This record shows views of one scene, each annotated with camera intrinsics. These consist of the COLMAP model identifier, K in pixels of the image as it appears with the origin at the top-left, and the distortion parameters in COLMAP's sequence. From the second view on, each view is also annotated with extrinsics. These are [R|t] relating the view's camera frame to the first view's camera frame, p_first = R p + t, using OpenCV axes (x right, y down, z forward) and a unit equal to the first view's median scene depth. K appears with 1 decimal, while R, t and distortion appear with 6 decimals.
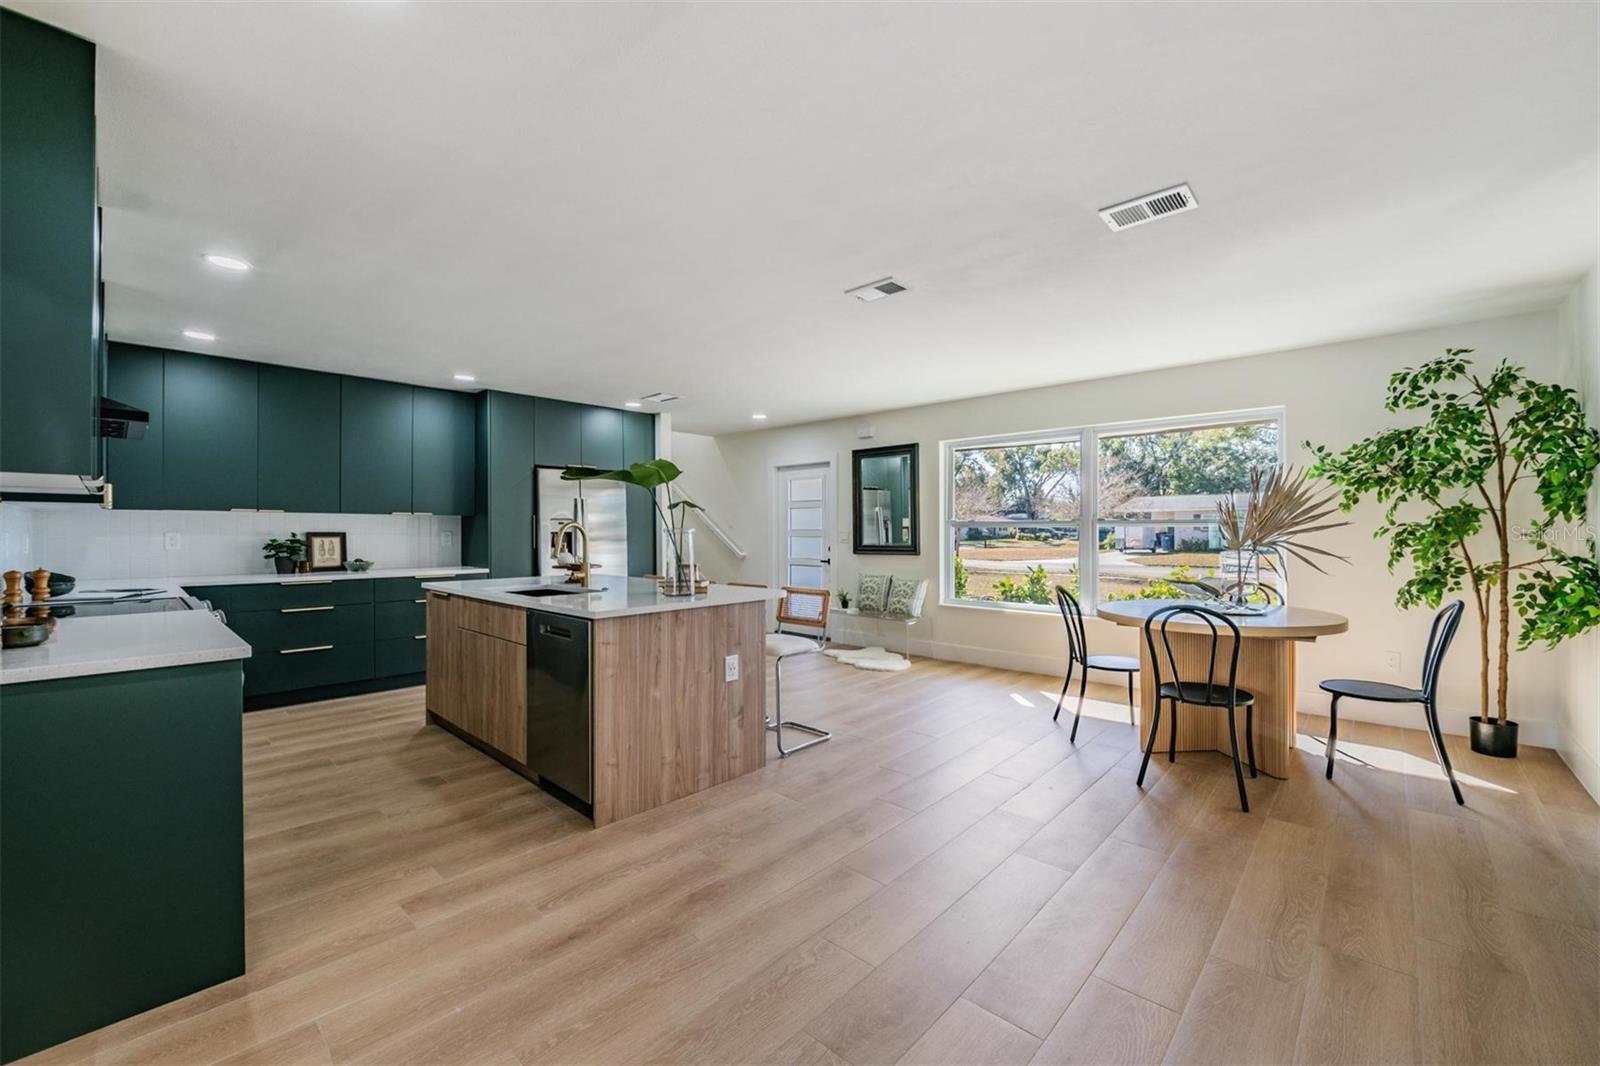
lens RADIAL K [[647.6, 0, 800.6], [0, 647.6, 527.9], [0, 0, 1]] dist [-0.010740, -0.000196]
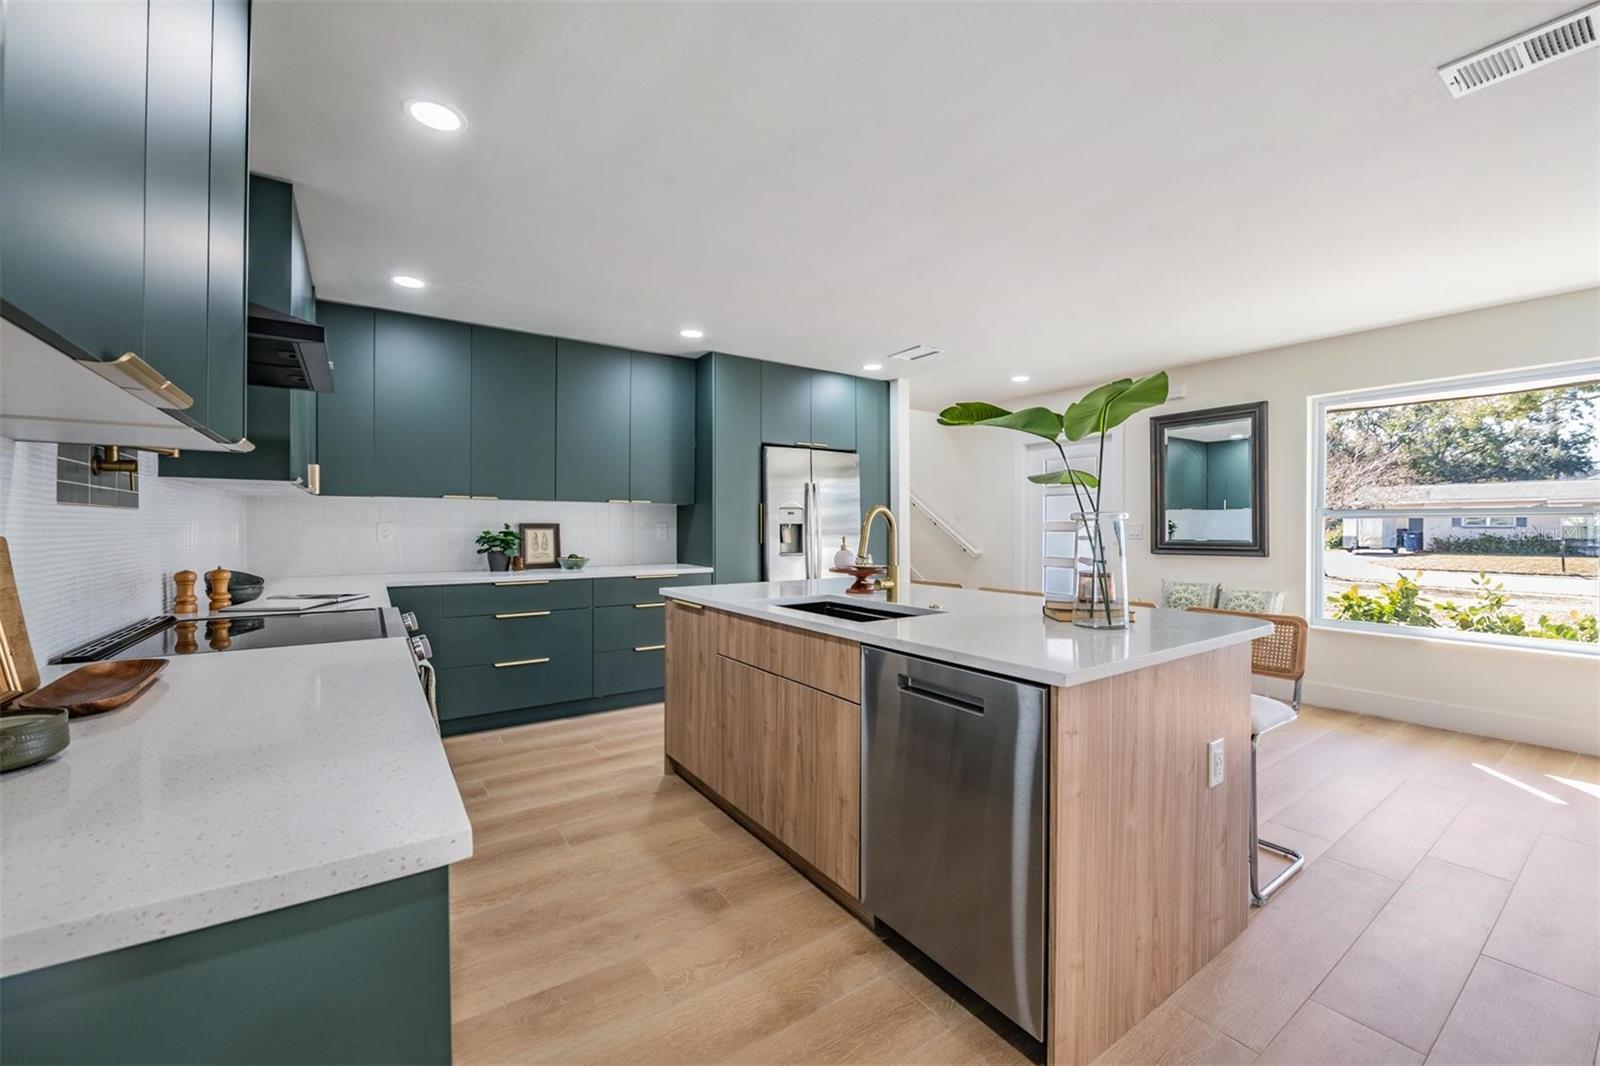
lens RADIAL K [[633.0, 0, 796.6], [0, 633.0, 534.7], [0, 0, 1]] dist [-0.012438, -0.000563]
pose [[0.975314, 0.003983, -0.220785, -0.292879], [-0.000379, 0.999866, 0.016364, 0.010846], [0.220820, -0.015876, 0.975185, 0.342602]]
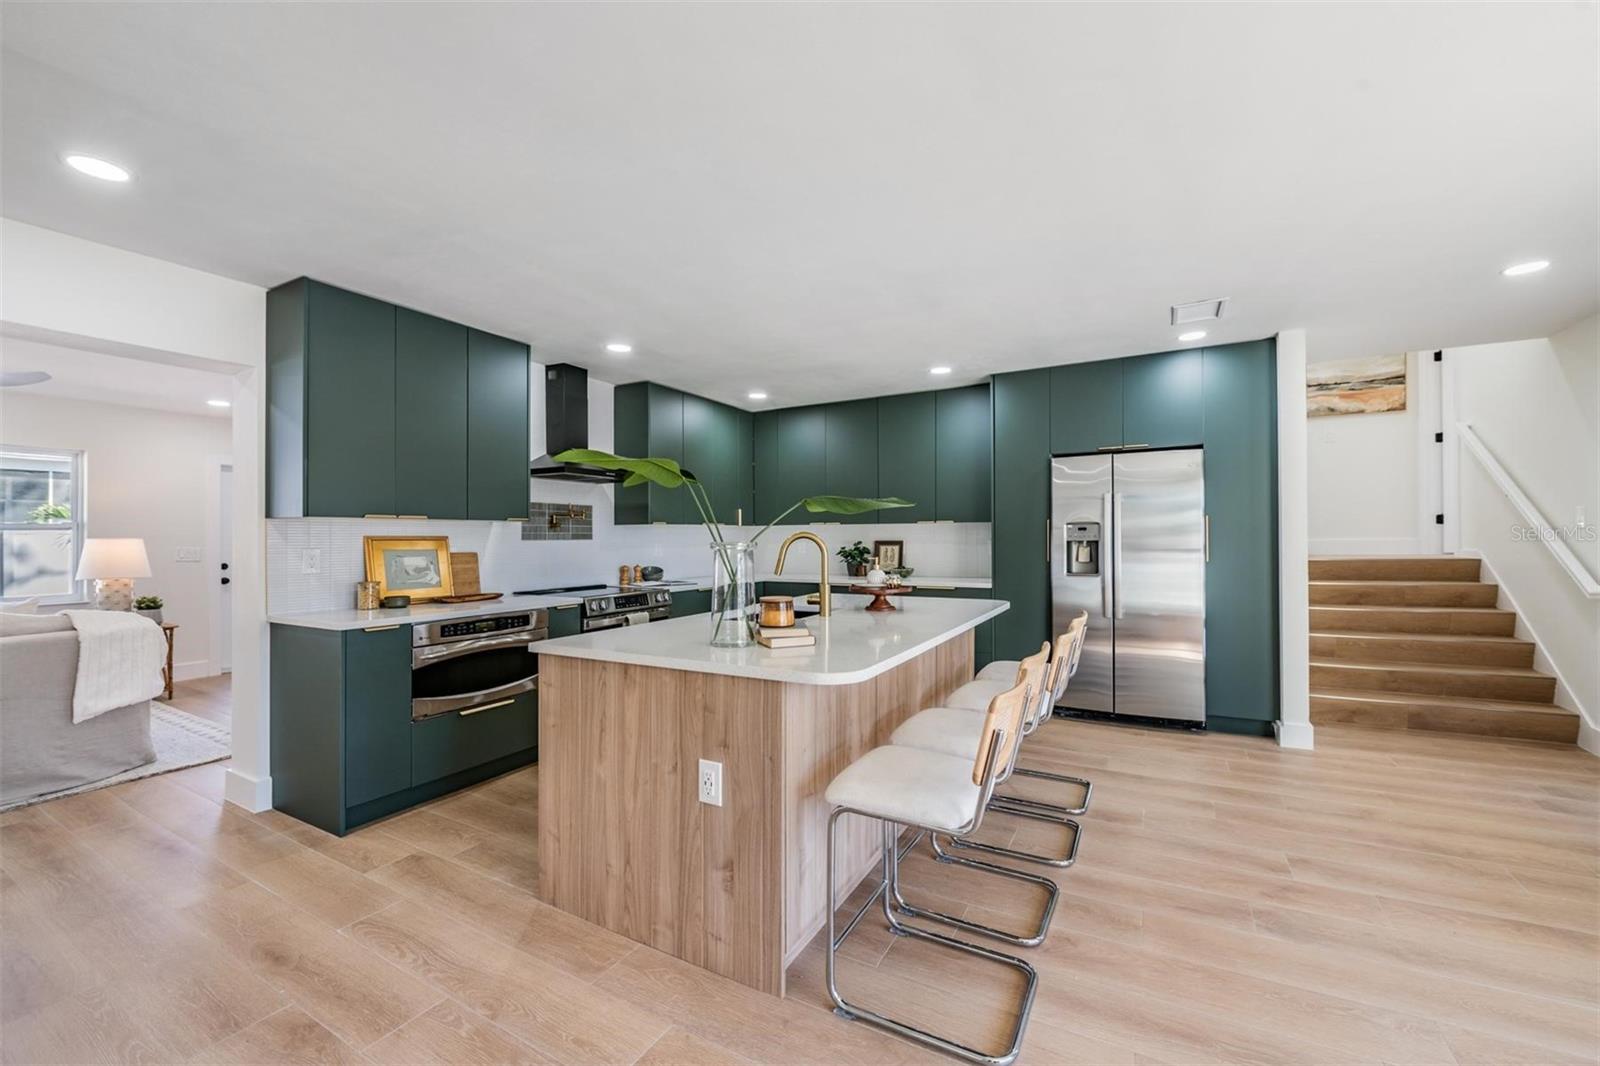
lens RADIAL K [[637.8, 0, 796.1], [0, 637.8, 540.9], [0, 0, 1]] dist [-0.015542, 0.000052]
pose [[0.236406, 0.003681, -0.971647, 0.402941], [0.011036, 0.999918, 0.006474, -0.002981], [0.971592, -0.012253, 0.236346, 0.813232]]
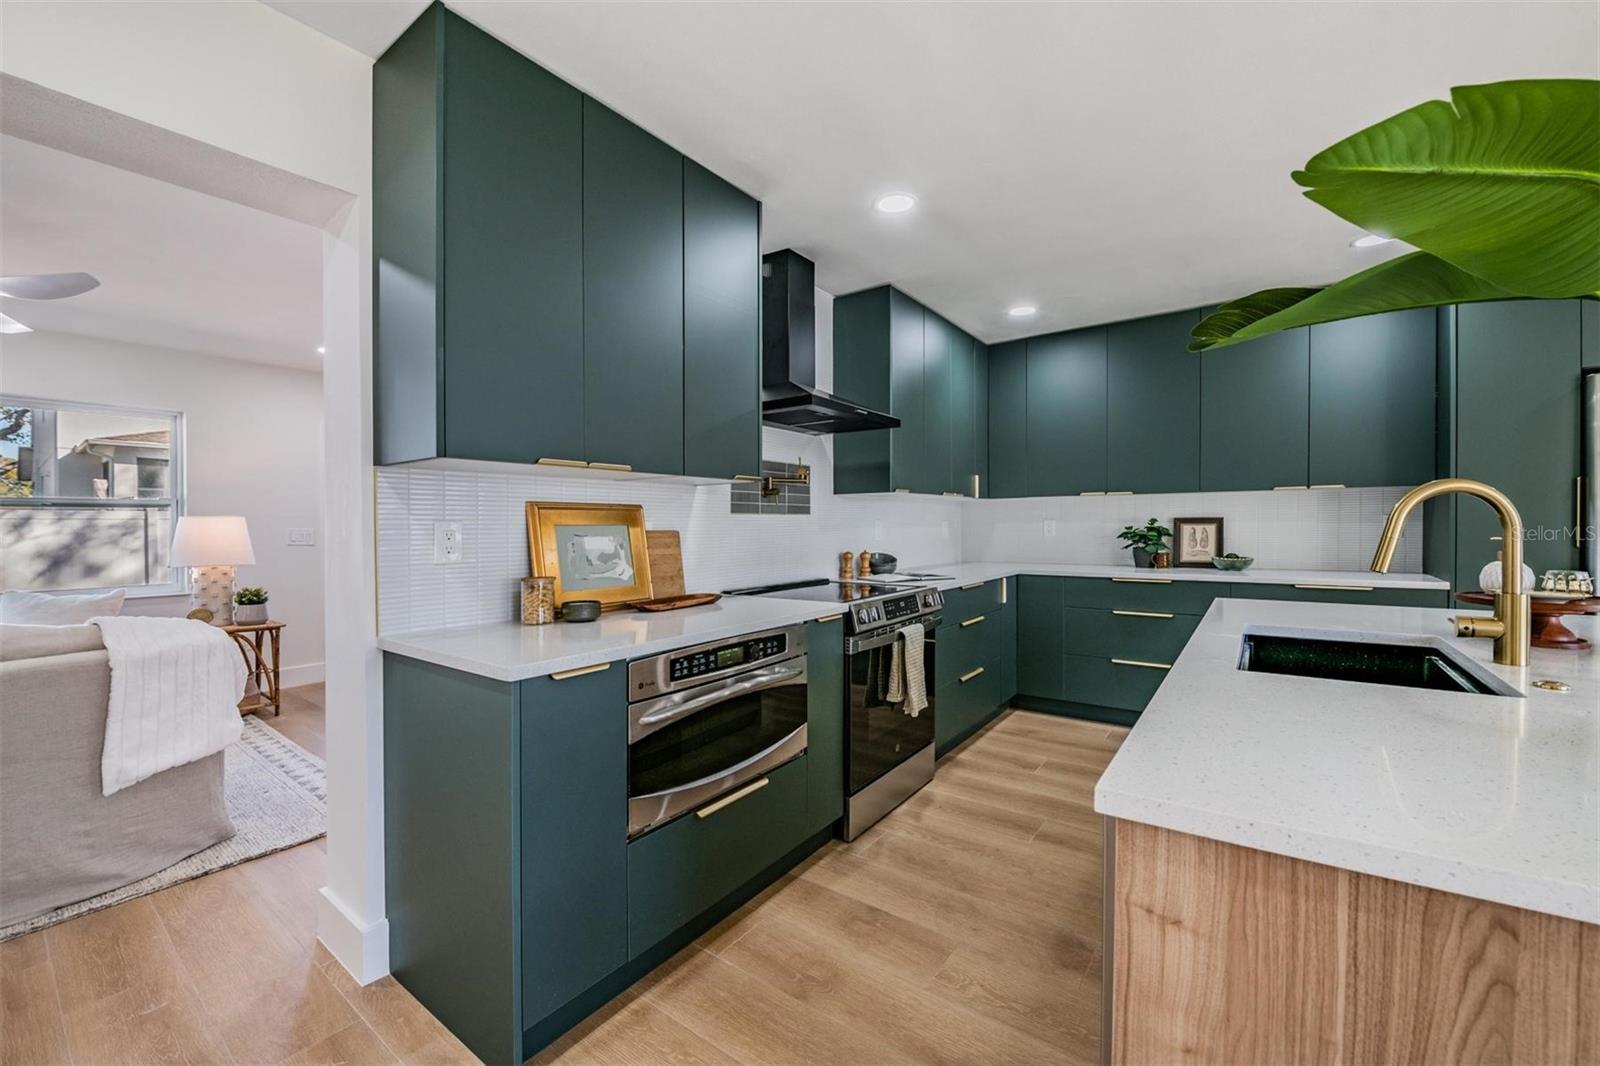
lens RADIAL K [[633.0, 0, 796.6], [0, 633.0, 534.7], [0, 0, 1]] dist [-0.012438, -0.000563]
pose [[0.110976, 0.014295, -0.993720, -0.046910], [0.013193, 0.999787, 0.015855, 0.012127], [0.993736, -0.014870, 0.110764, 0.601067]]
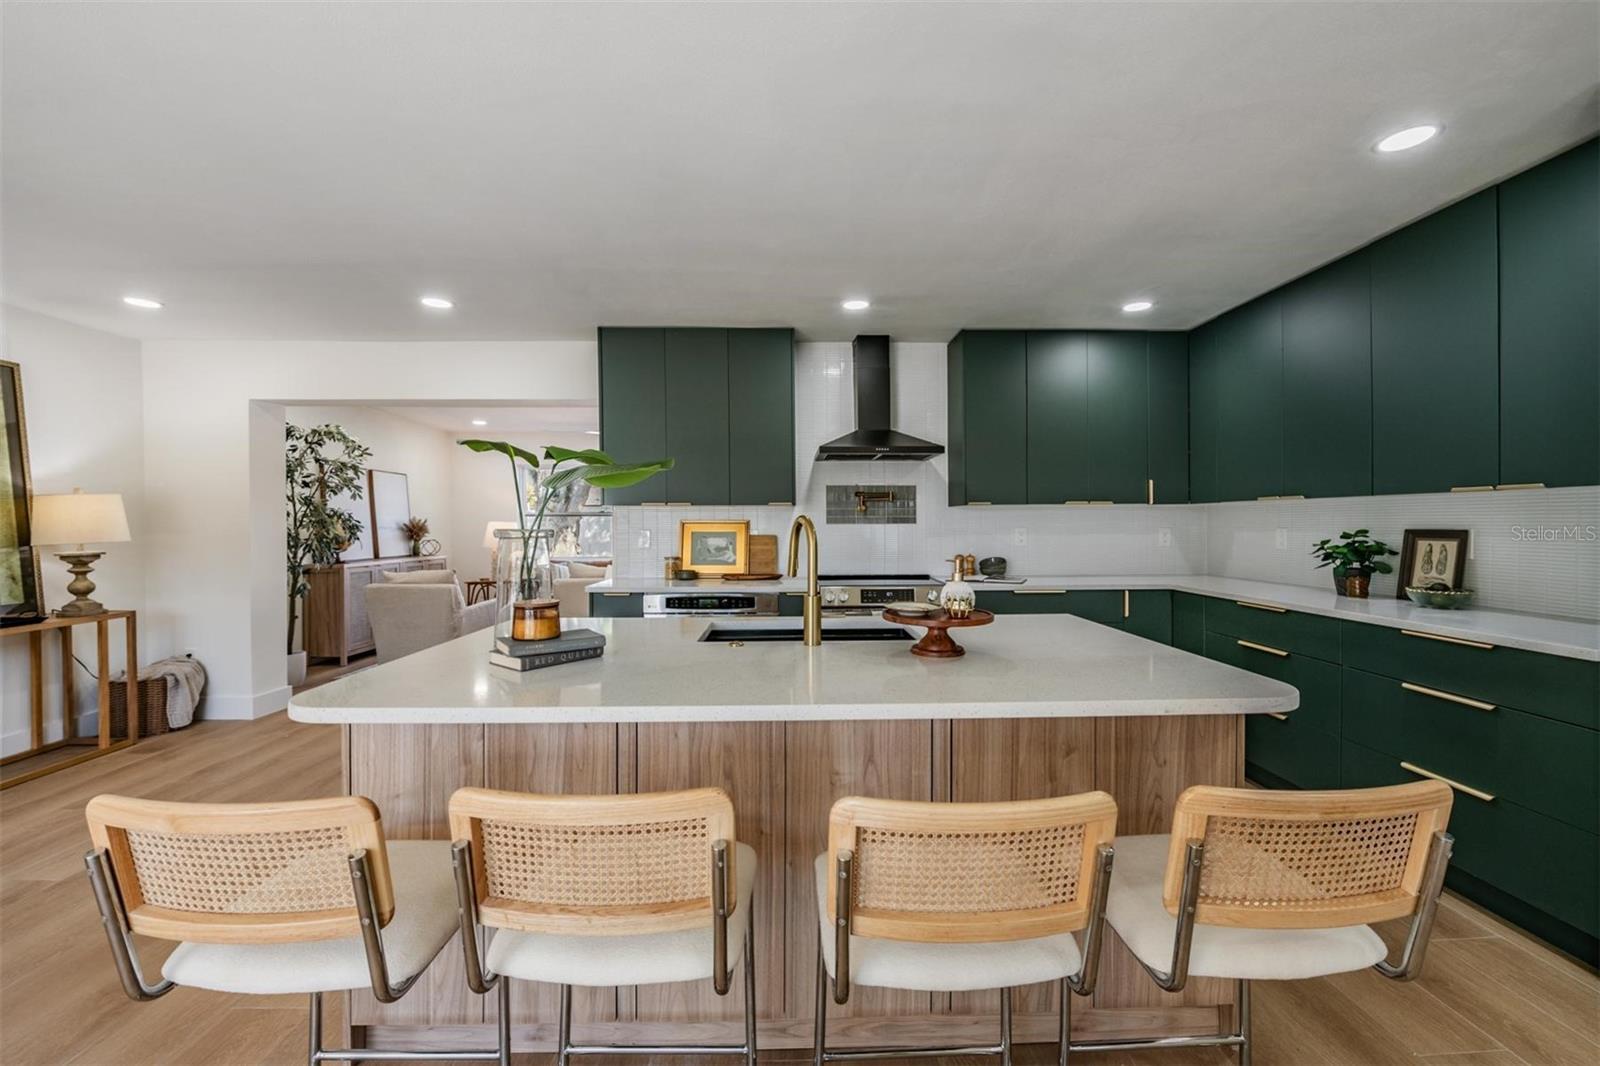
lens RADIAL K [[636.4, 0, 828.7], [0, 636.4, 524.6], [0, 0, 1]] dist [-0.001604, -0.000281]
pose [[-0.713180, 0.006877, -0.700947, -0.010346], [0.007741, 0.999968, 0.001934, -0.003607], [0.700938, -0.004047, -0.713211, 1.419659]]
